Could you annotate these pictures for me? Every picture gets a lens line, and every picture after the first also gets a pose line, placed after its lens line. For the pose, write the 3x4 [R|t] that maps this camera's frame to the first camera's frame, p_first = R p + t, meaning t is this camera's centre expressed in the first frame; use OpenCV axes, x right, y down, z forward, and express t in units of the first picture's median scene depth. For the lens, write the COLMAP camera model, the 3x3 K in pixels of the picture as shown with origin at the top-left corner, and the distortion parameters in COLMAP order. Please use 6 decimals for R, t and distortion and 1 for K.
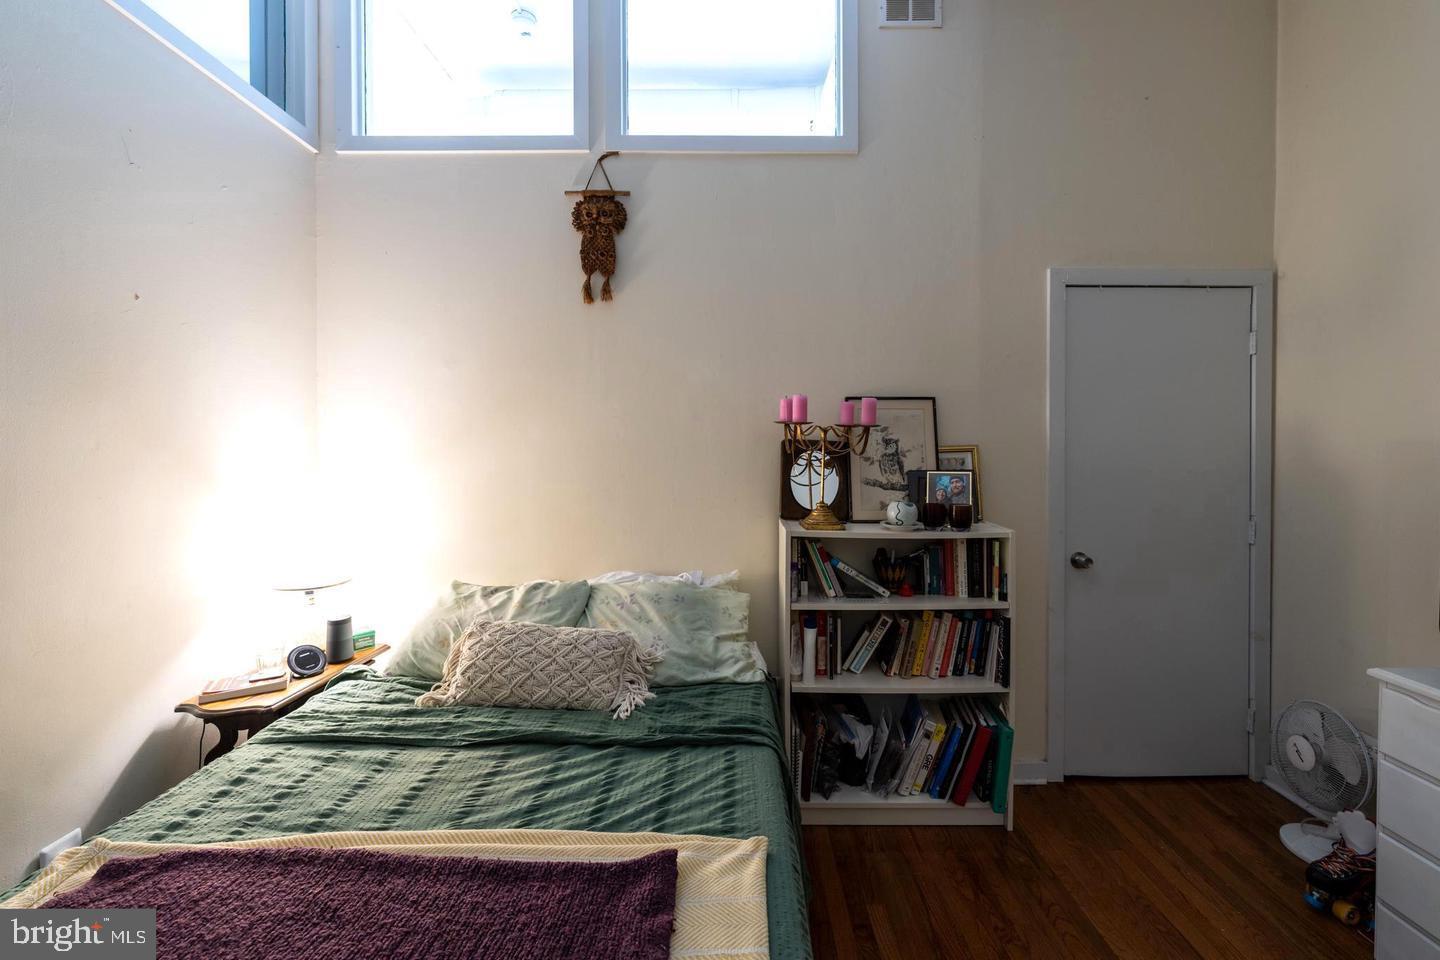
lens RADIAL K [[588.0, 0, 728.9], [0, 588.0, 451.7], [0, 0, 1]] dist [0.001834, -0.000066]
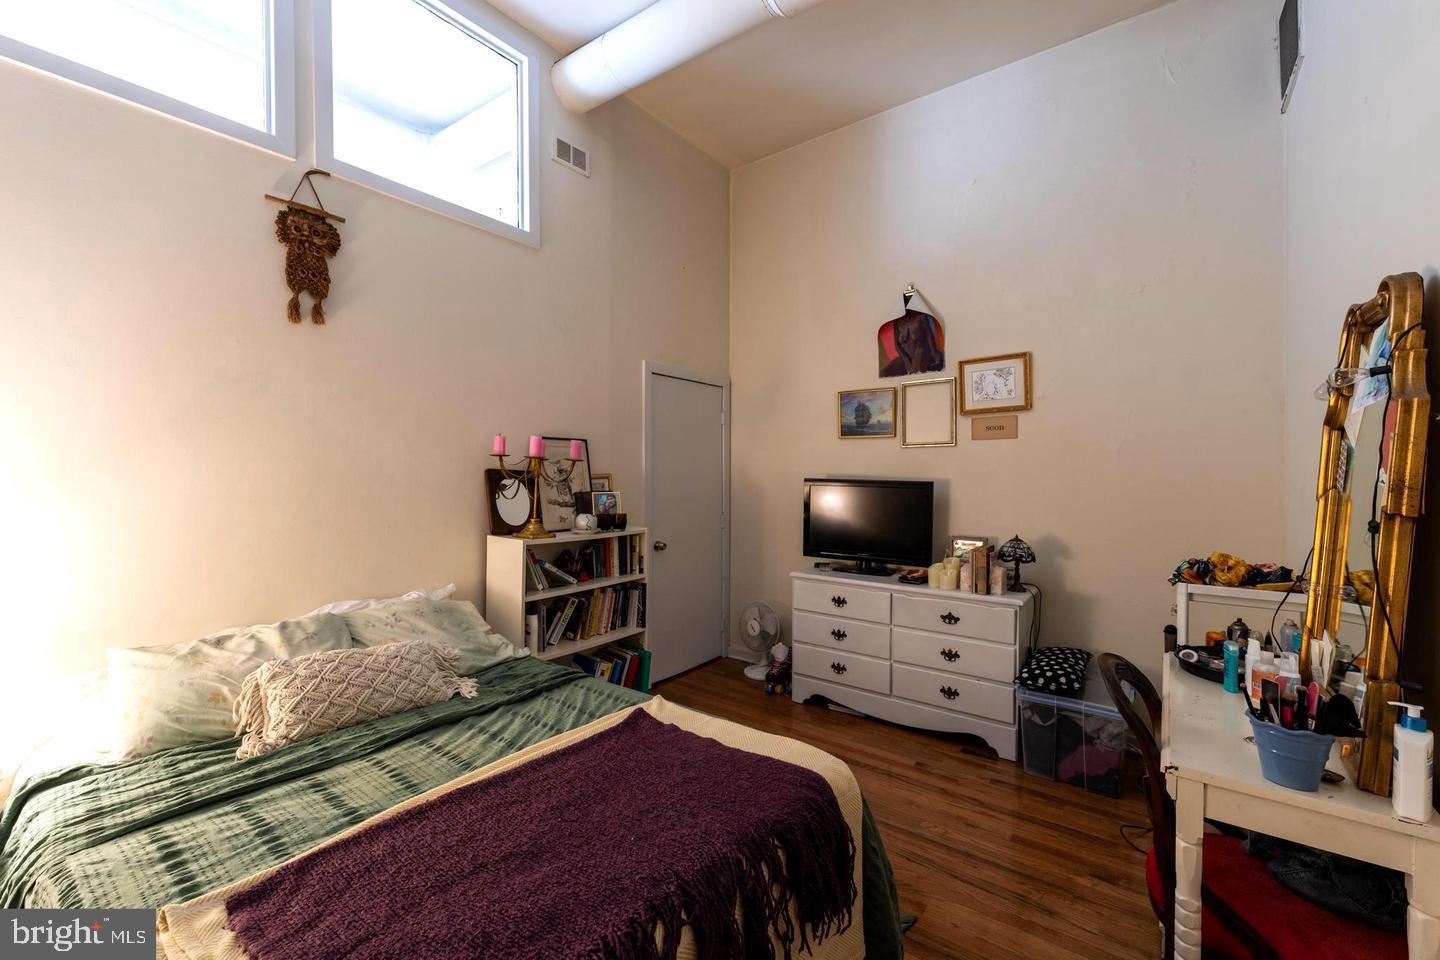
lens RADIAL K [[596.6, 0, 720.0], [0, 596.6, 480.0], [0, 0, 1]] dist [0.000596, -0.000041]
pose [[0.606424, -0.009080, 0.795090, -0.652787], [0.007031, 0.999957, 0.006058, -0.002998], [-0.795111, 0.001916, 0.606461, -0.126986]]
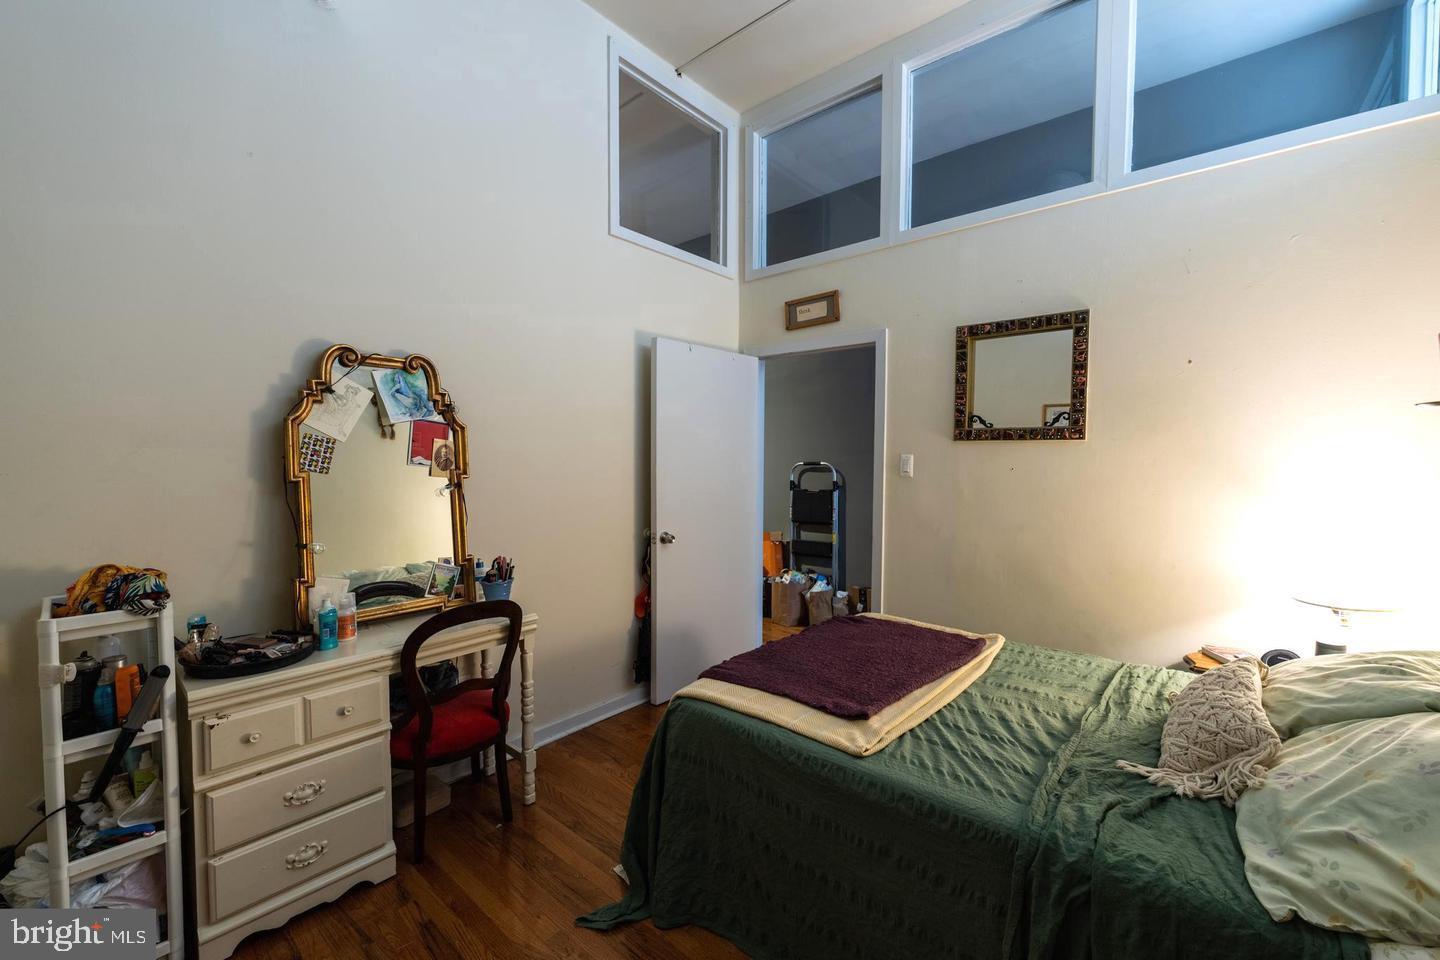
lens RADIAL K [[588.0, 0, 728.9], [0, 588.0, 451.7], [0, 0, 1]] dist [0.001834, -0.000066]
pose [[-0.644871, -0.009168, -0.764237, 0.674113], [-0.010987, 0.999936, -0.002725, -0.012127], [0.764213, 0.006640, -0.644930, 0.847259]]
